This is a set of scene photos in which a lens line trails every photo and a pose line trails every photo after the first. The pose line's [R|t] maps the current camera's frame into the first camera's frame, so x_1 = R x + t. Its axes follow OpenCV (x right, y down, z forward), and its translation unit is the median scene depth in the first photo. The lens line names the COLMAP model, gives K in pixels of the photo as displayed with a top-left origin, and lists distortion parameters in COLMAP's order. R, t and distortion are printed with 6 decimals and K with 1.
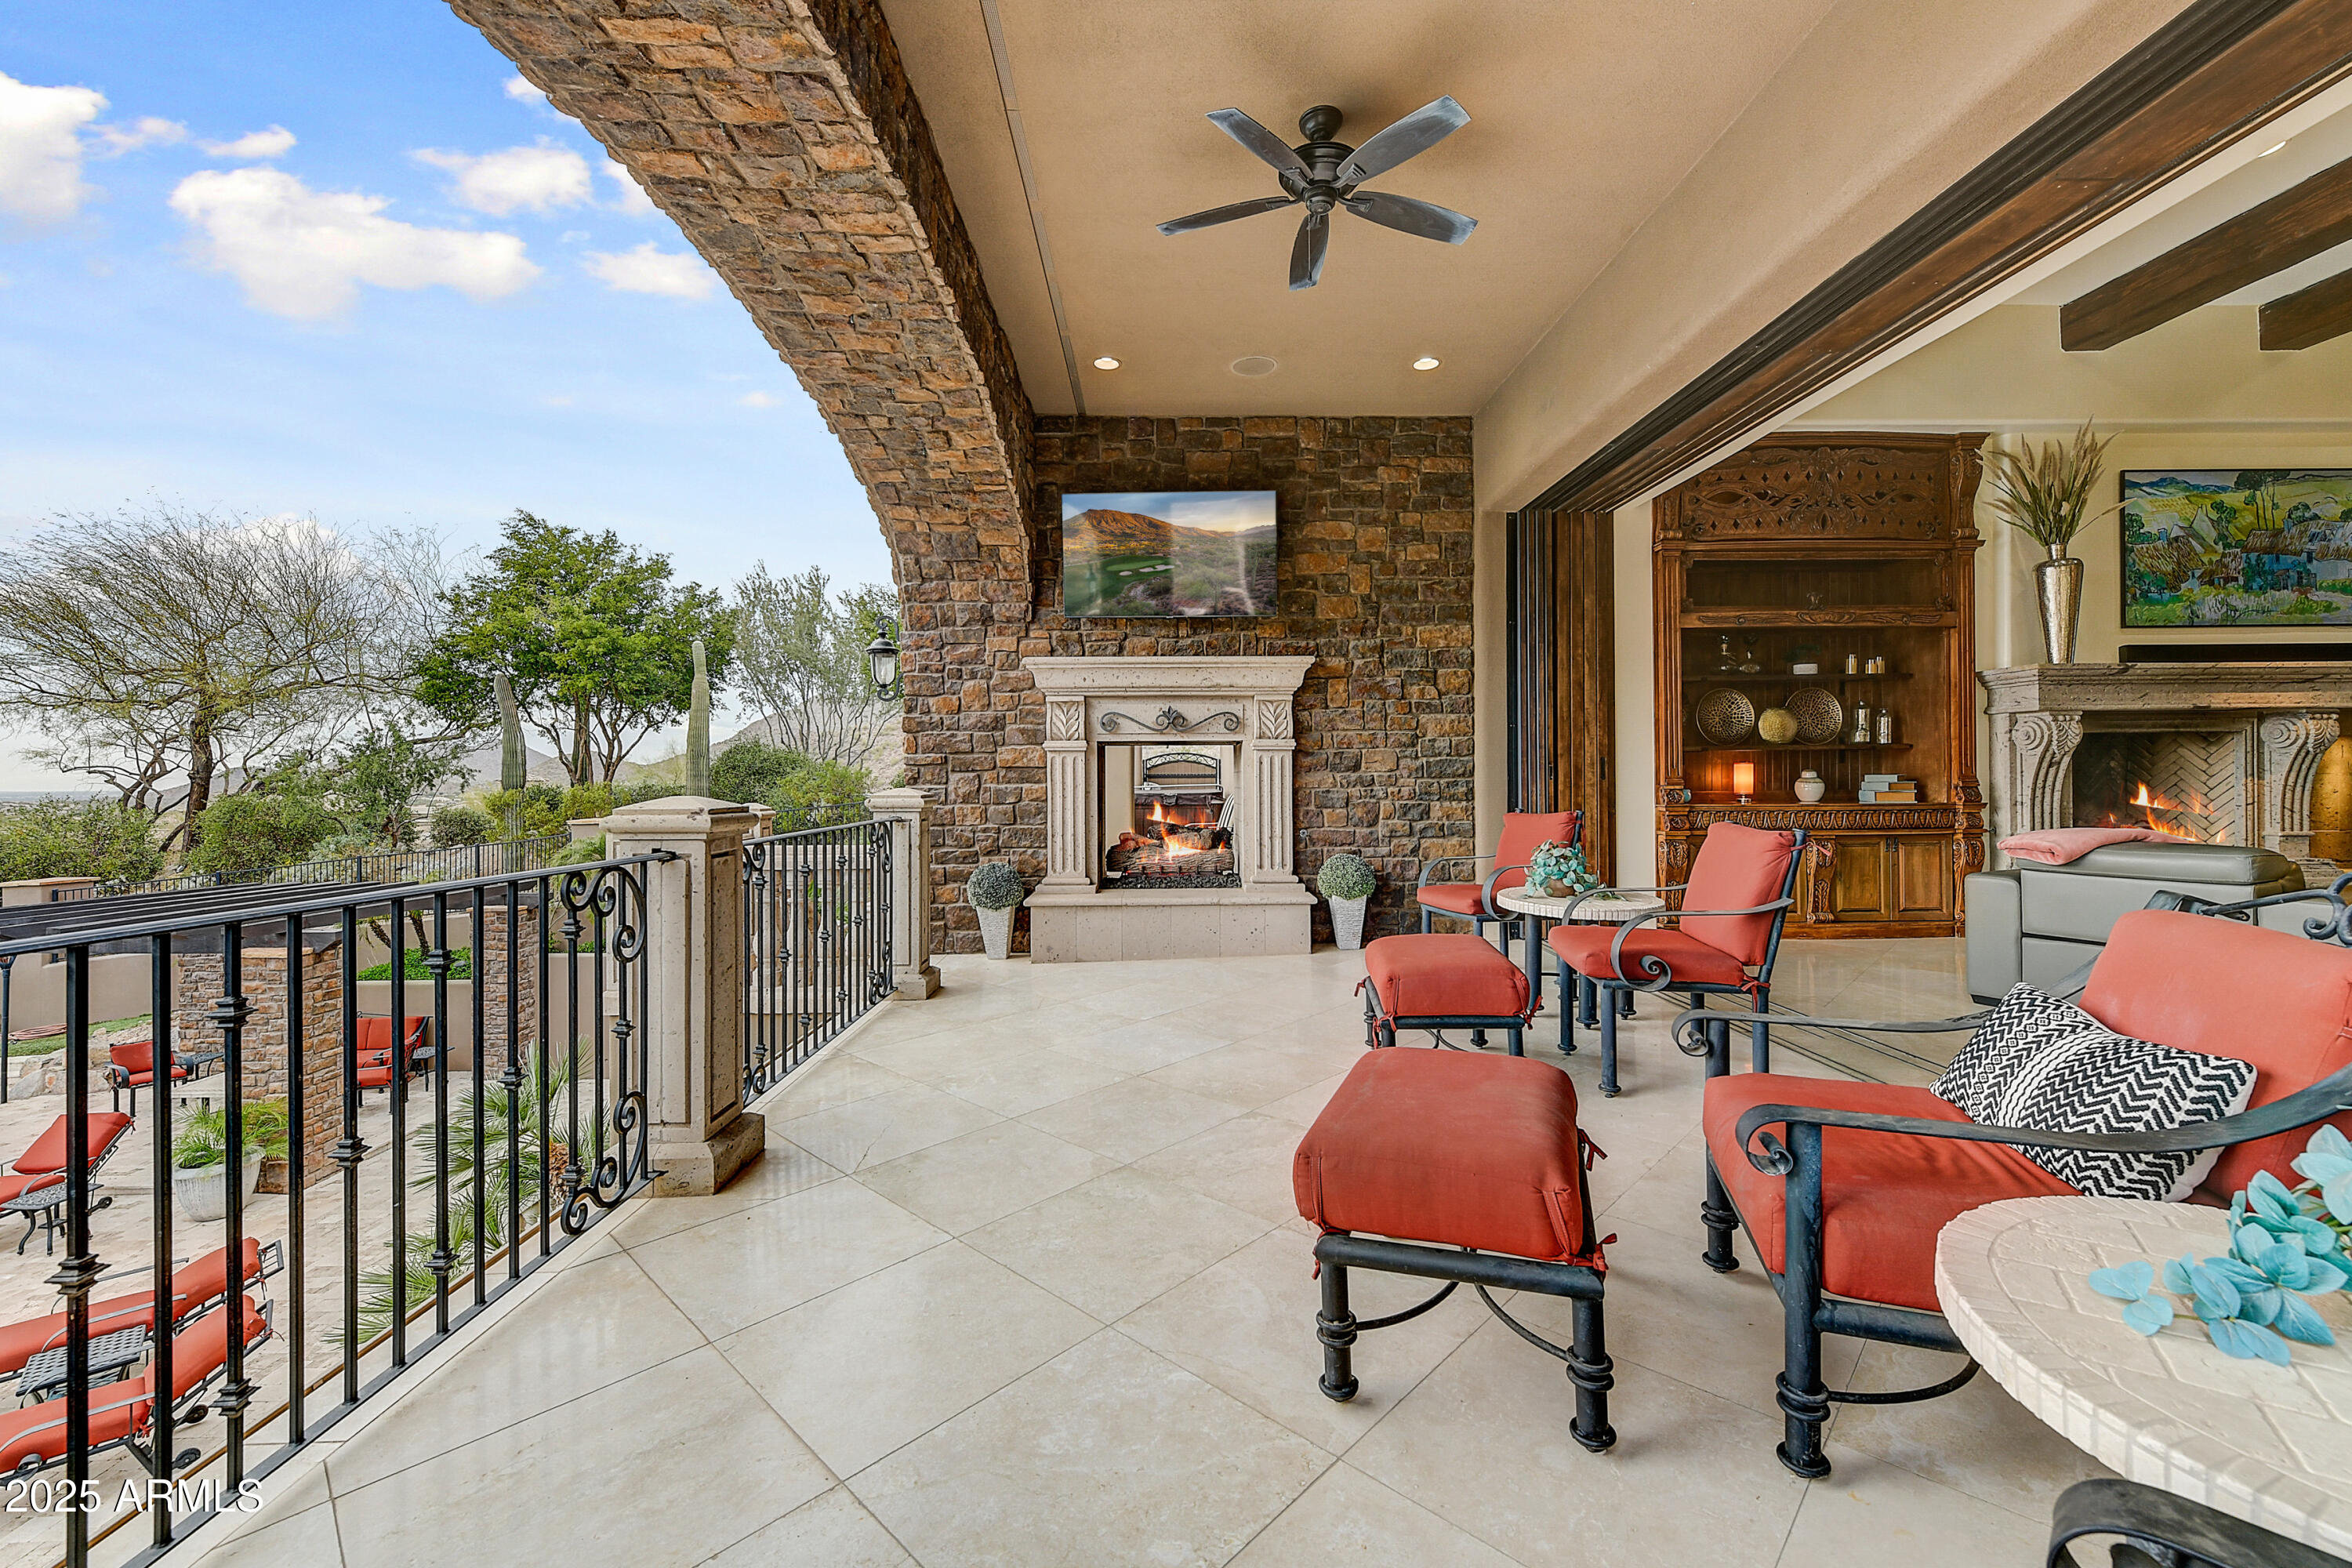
lens RADIAL K [[952.9, 0, 1221.8], [0, 952.9, 774.0], [0, 0, 1]] dist [0.000366, -0.000856]
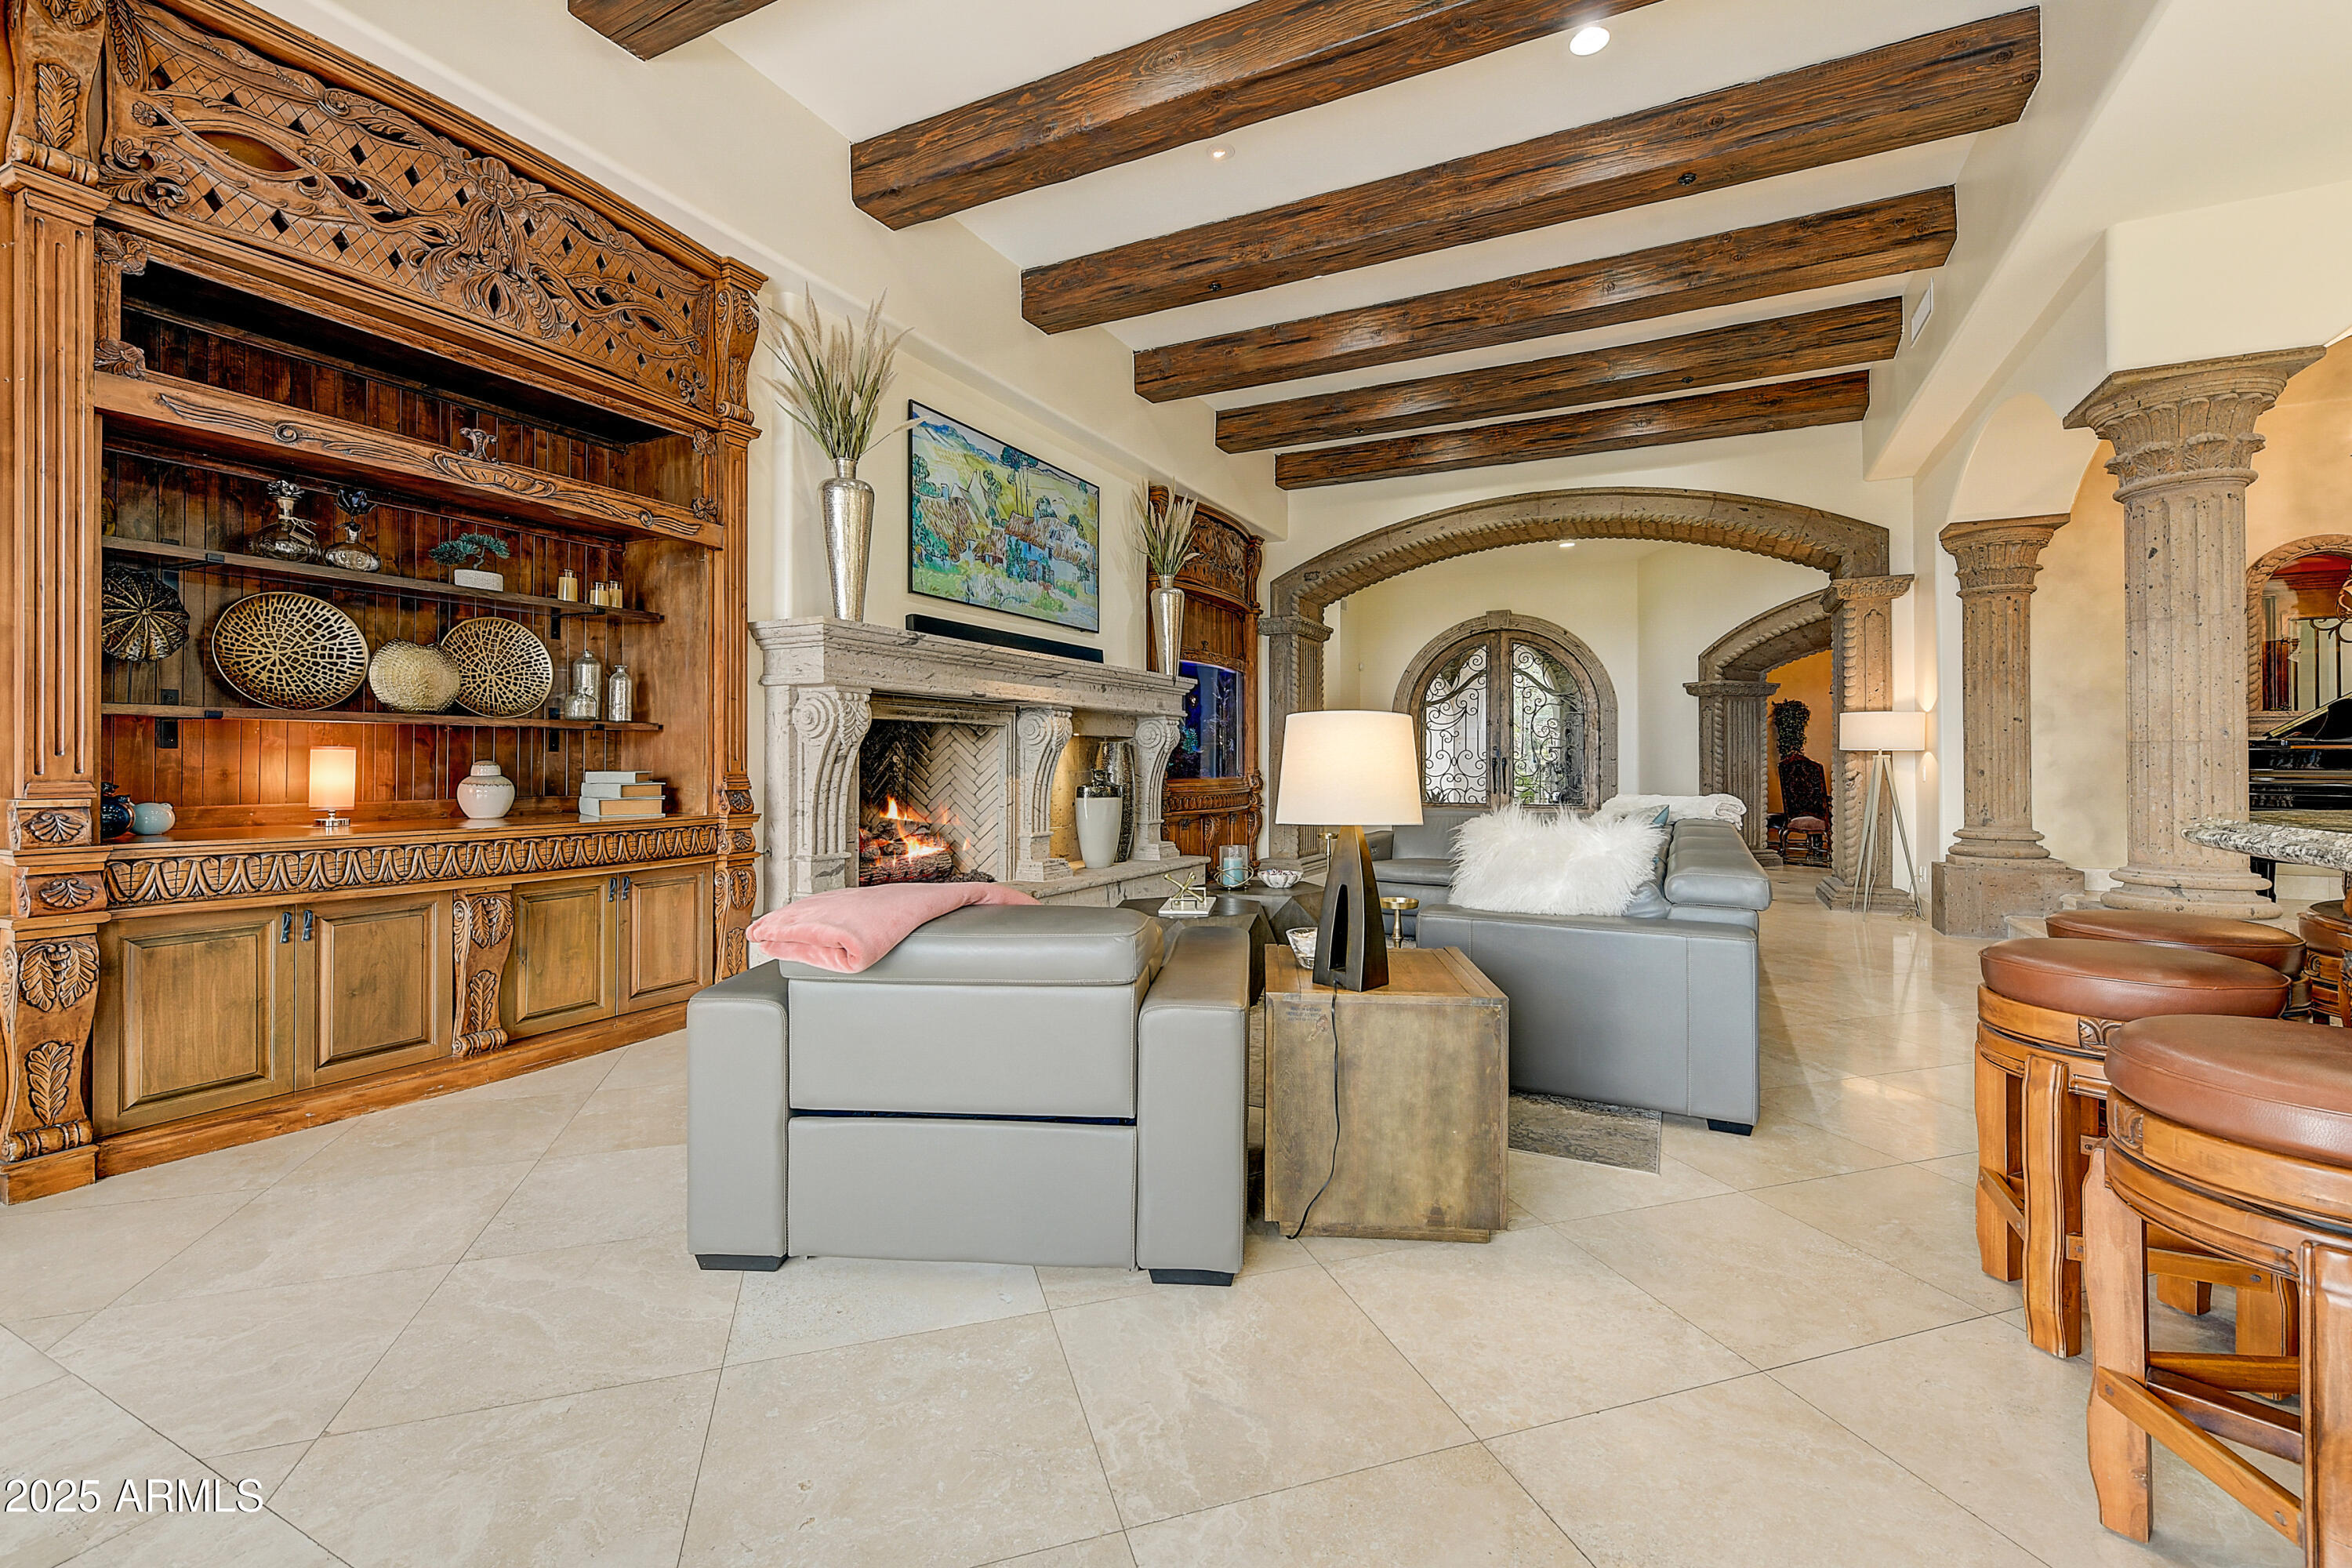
lens RADIAL K [[952.9, 0, 1199.2], [0, 952.9, 763.6], [0, 0, 1]] dist [0.000366, -0.000856]
pose [[0.475210, 0.009636, 0.879820, 0.350427], [-0.004518, 0.999954, -0.008511, -0.001210], [-0.879861, 0.000070, 0.475232, 0.397343]]
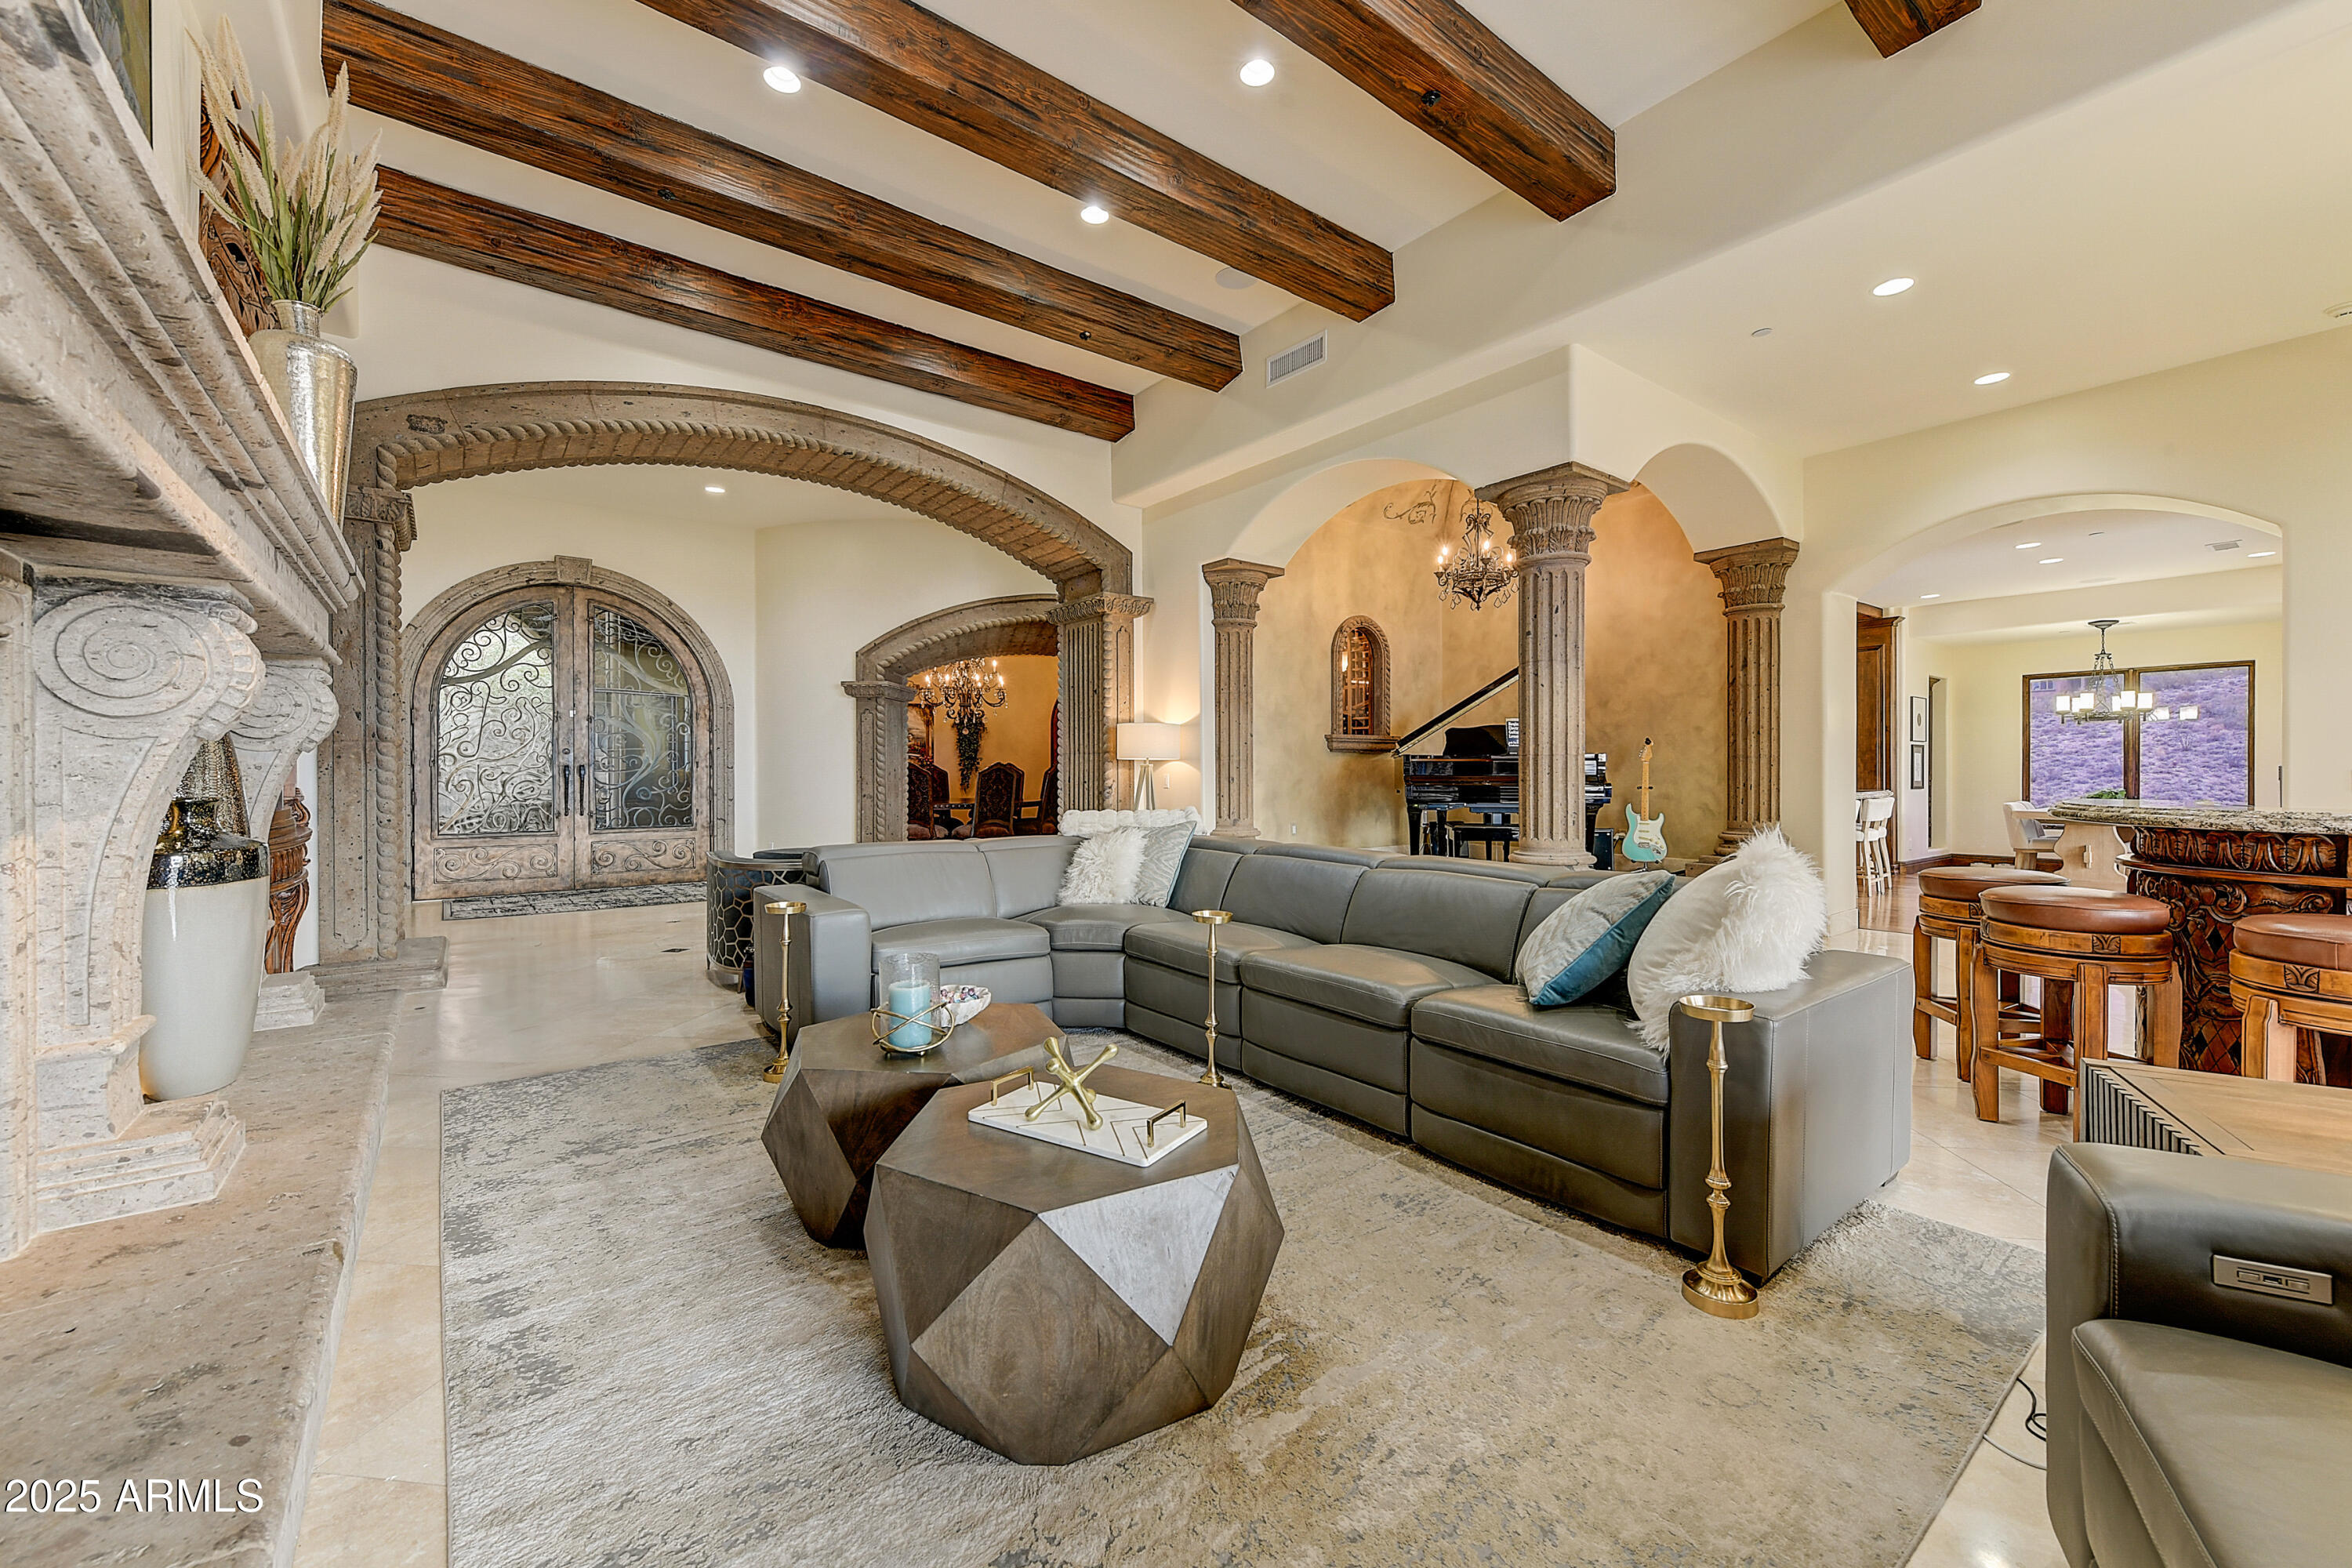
lens RADIAL K [[952.9, 0, 1206.7], [0, 952.9, 779.6], [0, 0, 1]] dist [0.000366, -0.000856]
pose [[-0.609451, 0.004413, 0.792812, 0.720629], [0.010179, 0.999946, 0.002259, -0.007950], [-0.792758, 0.009447, -0.609463, 0.908910]]
